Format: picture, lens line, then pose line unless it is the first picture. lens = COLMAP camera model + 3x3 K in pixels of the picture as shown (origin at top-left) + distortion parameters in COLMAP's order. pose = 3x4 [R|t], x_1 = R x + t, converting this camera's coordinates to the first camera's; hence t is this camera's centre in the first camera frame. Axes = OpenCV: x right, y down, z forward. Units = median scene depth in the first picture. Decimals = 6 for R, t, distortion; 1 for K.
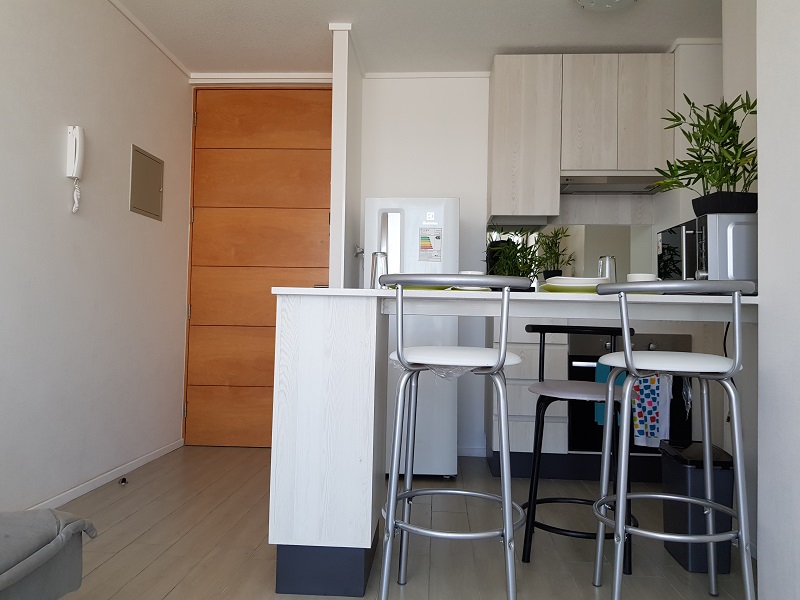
lens RADIAL K [[645.2, 0, 400.0], [0, 645.2, 300.0], [0, 0, 1]] dist [-0.005795, -0.012386]
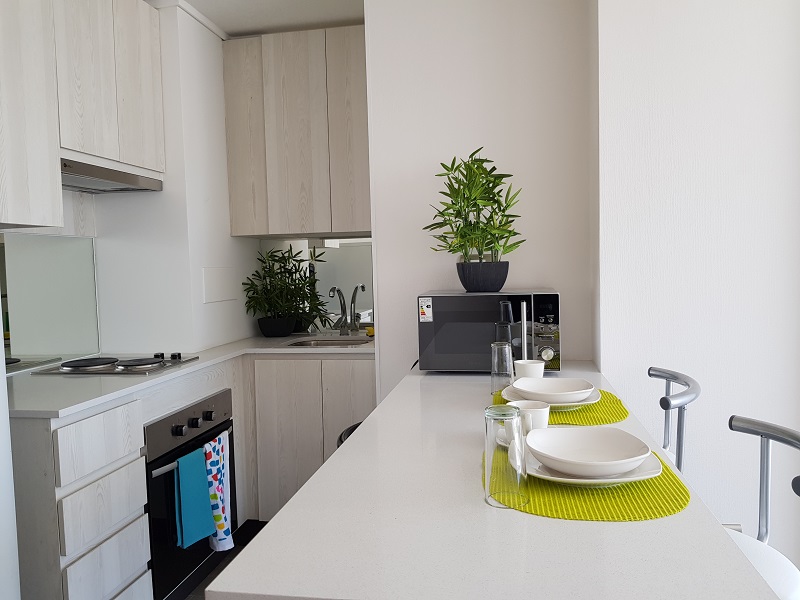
lens RADIAL K [[632.9, 0, 400.0], [0, 632.9, 300.0], [0, 0, 1]] dist [0.034311, -0.005587]
pose [[0.094406, -0.080102, 0.992306, -0.466344], [0.001633, 0.996769, 0.080307, -0.178792], [-0.995532, -0.005961, 0.094231, 1.028543]]
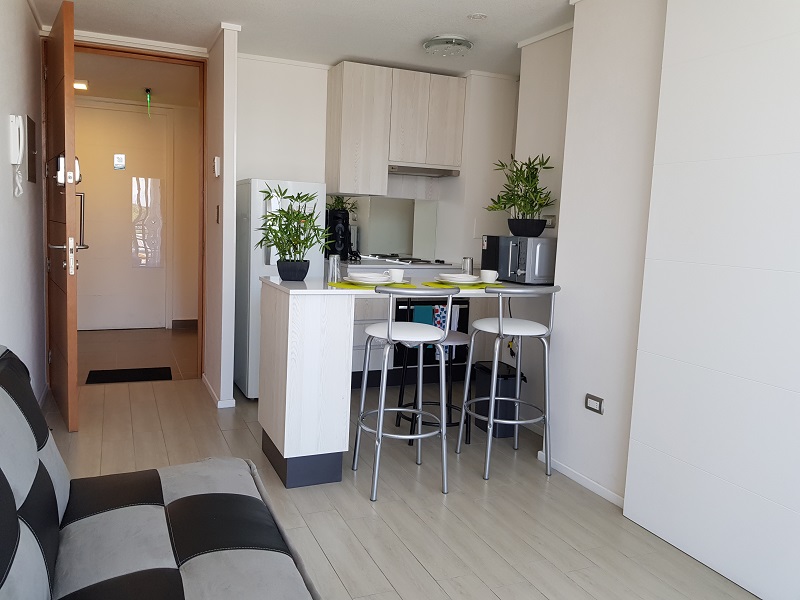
lens RADIAL K [[632.9, 0, 400.0], [0, 632.9, 300.0], [0, 0, 1]] dist [0.034311, -0.005587]
pose [[0.886953, -0.037647, 0.460322, -0.541017], [-0.038504, 0.987176, 0.154925, -0.193521], [-0.460252, -0.155136, 0.874129, -0.307163]]
